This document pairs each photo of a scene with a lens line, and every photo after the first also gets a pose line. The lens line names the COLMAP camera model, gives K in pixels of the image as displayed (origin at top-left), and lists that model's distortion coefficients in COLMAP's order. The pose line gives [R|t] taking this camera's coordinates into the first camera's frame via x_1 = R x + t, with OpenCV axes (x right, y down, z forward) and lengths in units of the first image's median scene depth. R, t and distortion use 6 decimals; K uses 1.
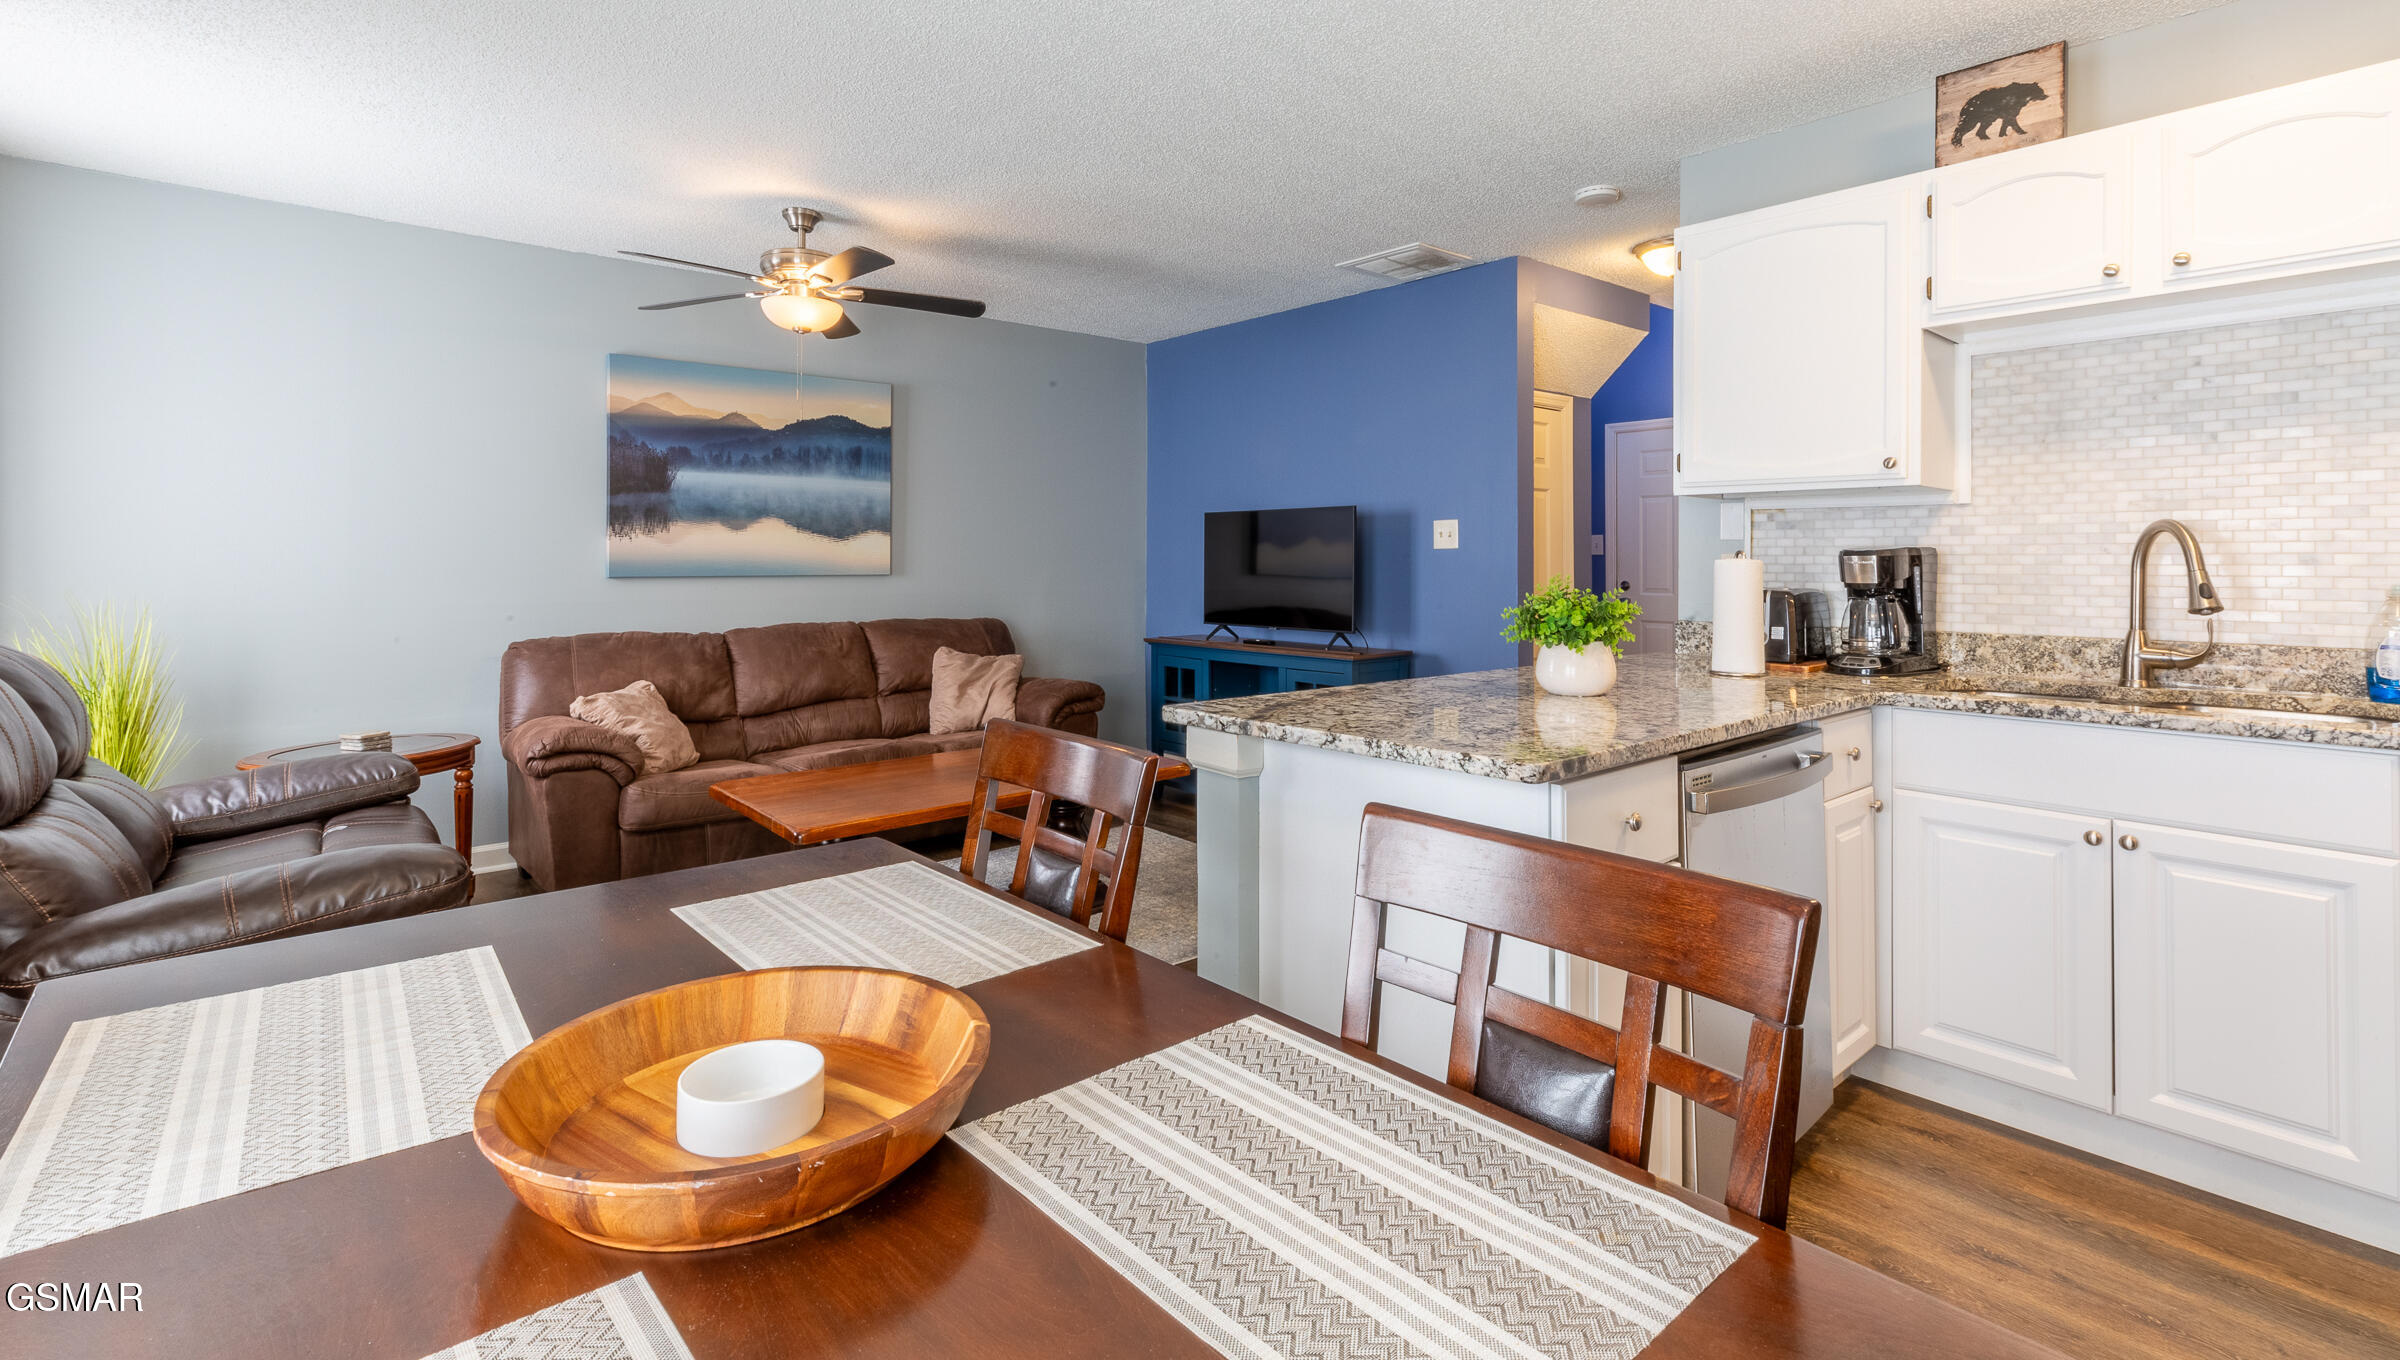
lens RADIAL K [[1092.8, 0, 1192.3], [0, 1092.8, 553.7], [0, 0, 1]] dist [0.002564, 0.001518]
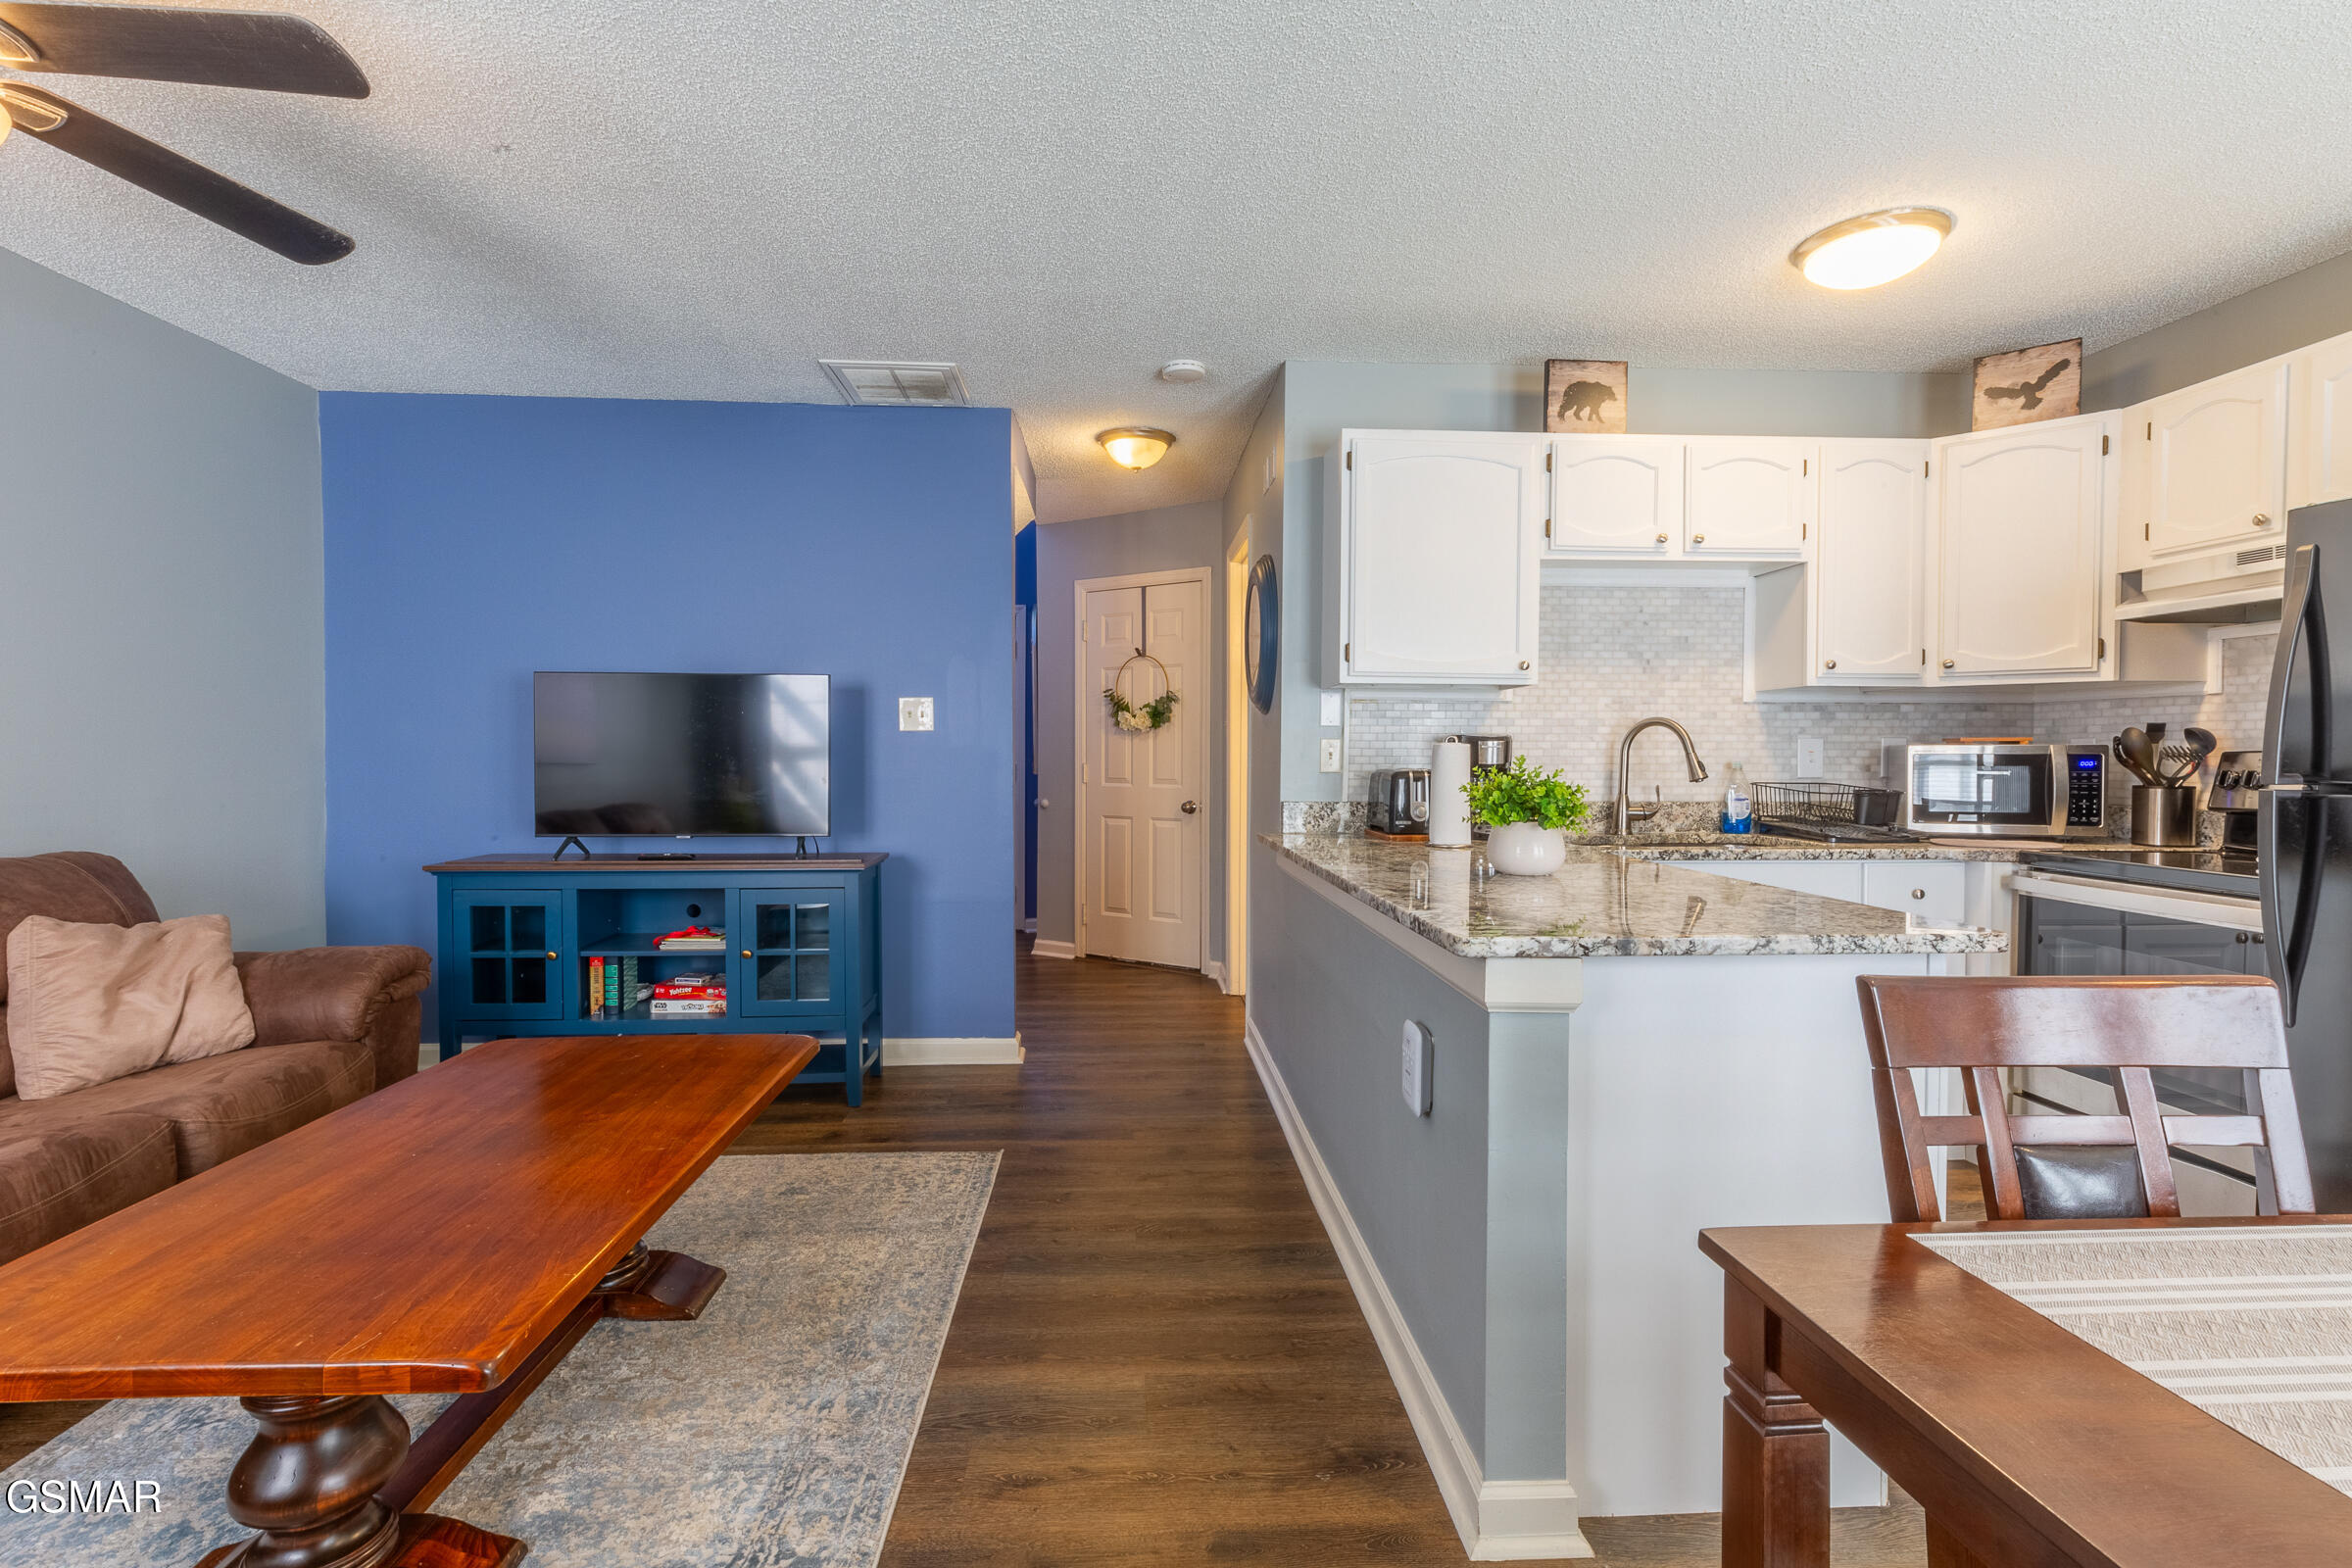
lens RADIAL K [[1081.5, 0, 1166.2], [0, 1081.5, 777.0], [0, 0, 1]] dist [0.002559, 0.000079]
pose [[0.606142, -0.017260, 0.795169, -0.586421], [-0.007564, 0.999594, 0.027464, 0.012036], [-0.795321, -0.022662, 0.605765, 0.594274]]
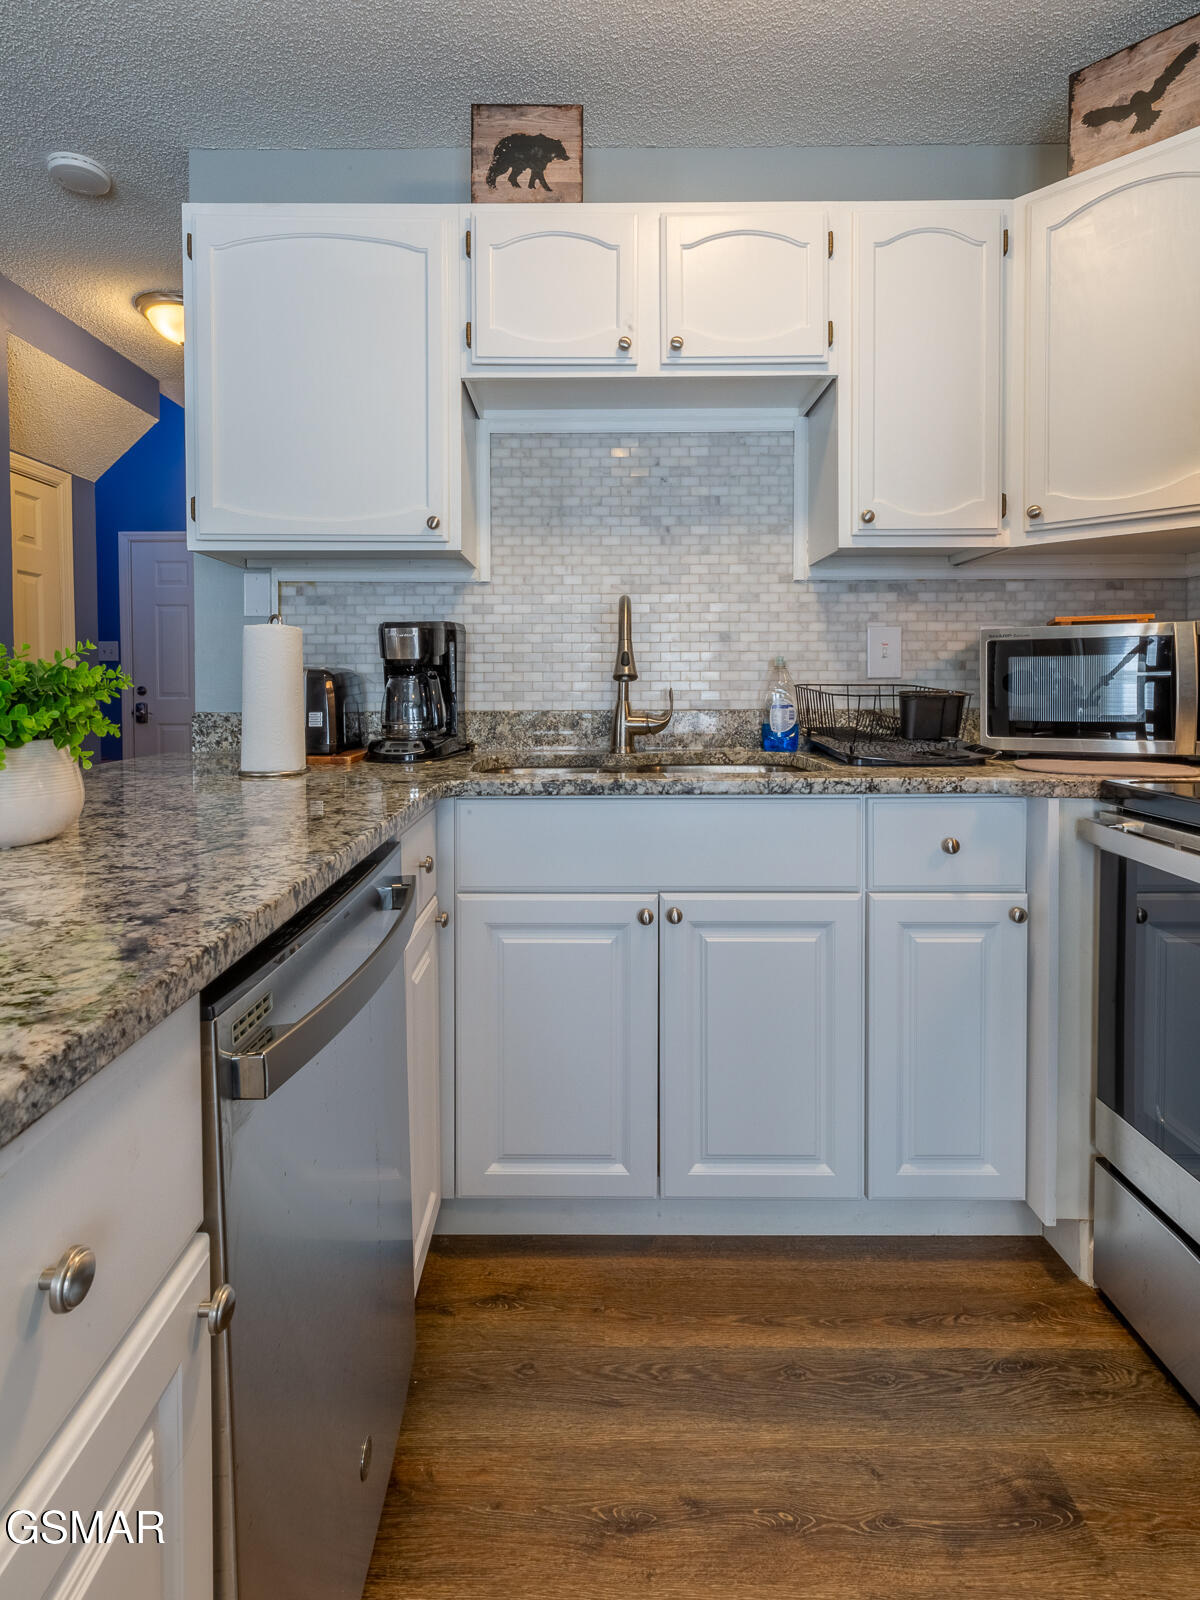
lens RADIAL K [[821.9, 0, 592.5], [0, 821.9, 699.8], [0, 0, 1]] dist [0.006539, -0.000074]
pose [[0.645351, -0.021659, 0.763579, 0.210199], [-0.000130, 0.999595, 0.028464, 0.043306], [-0.763887, -0.018468, 0.645086, 0.475150]]
